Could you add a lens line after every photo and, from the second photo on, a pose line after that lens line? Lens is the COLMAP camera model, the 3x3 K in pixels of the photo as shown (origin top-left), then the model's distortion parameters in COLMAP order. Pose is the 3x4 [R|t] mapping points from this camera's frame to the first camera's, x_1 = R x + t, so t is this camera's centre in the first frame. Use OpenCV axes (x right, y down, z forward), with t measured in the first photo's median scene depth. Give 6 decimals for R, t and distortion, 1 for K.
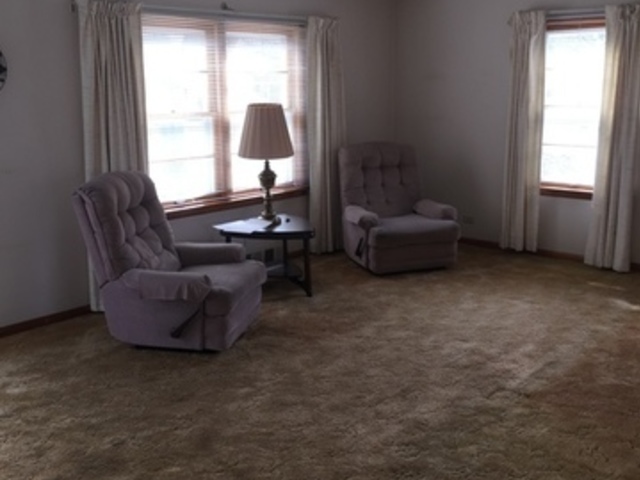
lens RADIAL K [[735.2, 0, 320.0], [0, 735.2, 240.0], [0, 0, 1]] dist [0.141552, -0.322218]
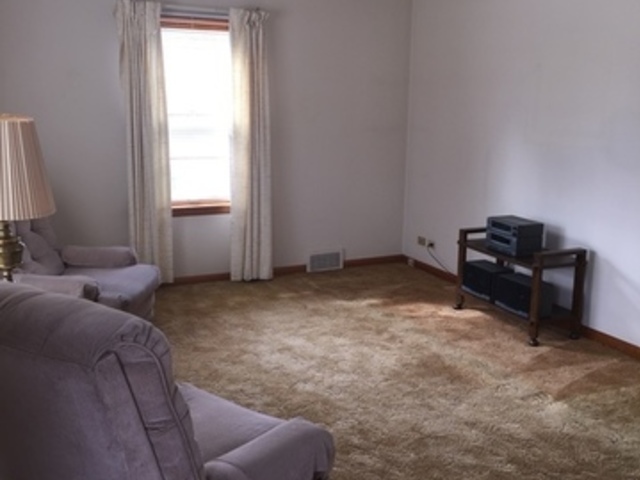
lens RADIAL K [[735.2, 0, 320.0], [0, 735.2, 240.0], [0, 0, 1]] dist [0.141552, -0.322218]
pose [[0.366697, -0.169192, 0.914826, -0.460164], [0.175708, 0.978223, 0.110486, -0.104321], [-0.913597, 0.120227, 0.388440, 0.534095]]
